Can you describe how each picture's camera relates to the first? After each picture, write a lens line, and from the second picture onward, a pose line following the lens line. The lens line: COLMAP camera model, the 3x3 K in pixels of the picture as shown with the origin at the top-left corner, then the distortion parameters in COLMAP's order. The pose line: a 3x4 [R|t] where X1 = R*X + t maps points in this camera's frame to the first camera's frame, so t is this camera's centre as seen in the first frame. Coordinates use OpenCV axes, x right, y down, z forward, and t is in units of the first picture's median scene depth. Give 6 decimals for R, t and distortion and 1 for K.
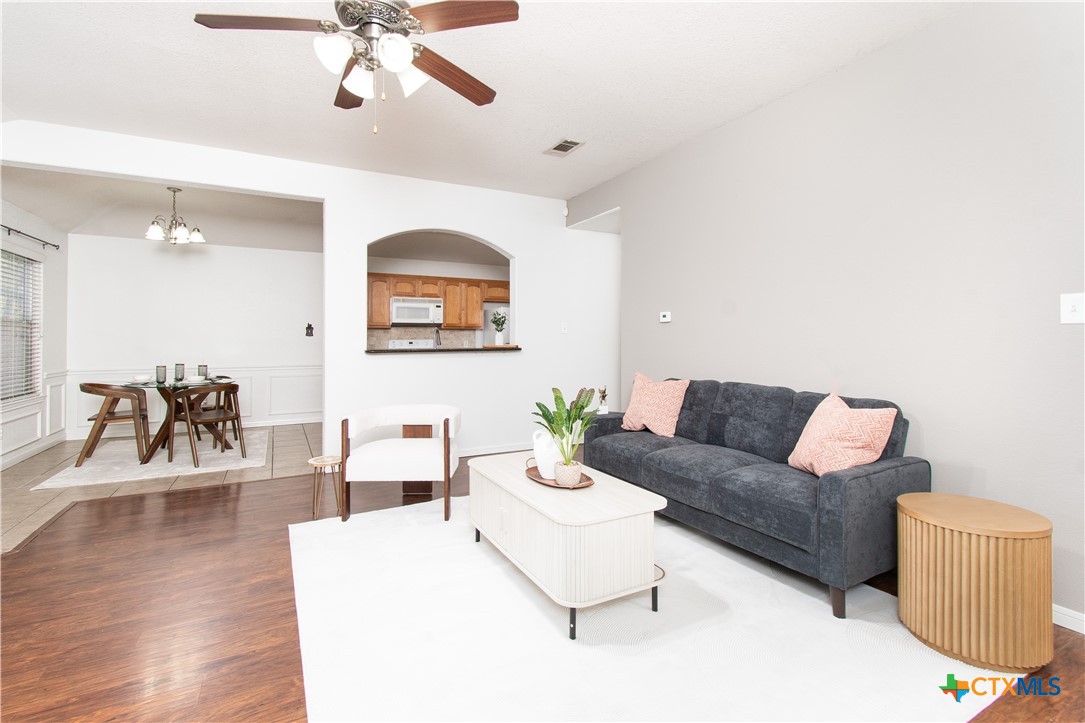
lens RADIAL K [[504.2, 0, 542.4], [0, 504.2, 341.6], [0, 0, 1]] dist [-0.000871, 0.000162]
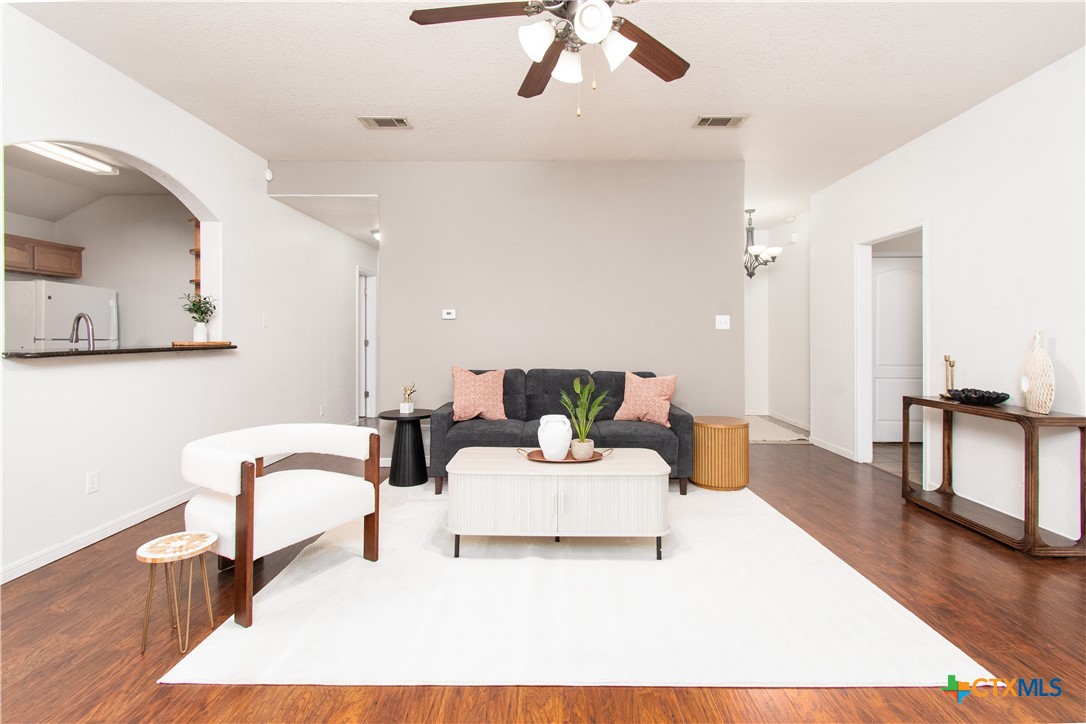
lens RADIAL K [[504.6, 0, 542.9], [0, 504.6, 342.1], [0, 0, 1]] dist [-0.000871, 0.000162]
pose [[0.479223, -0.006552, 0.877669, -0.544693], [-0.001688, 0.999963, 0.008387, 0.001287], [-0.877692, -0.005500, 0.479195, 0.274931]]
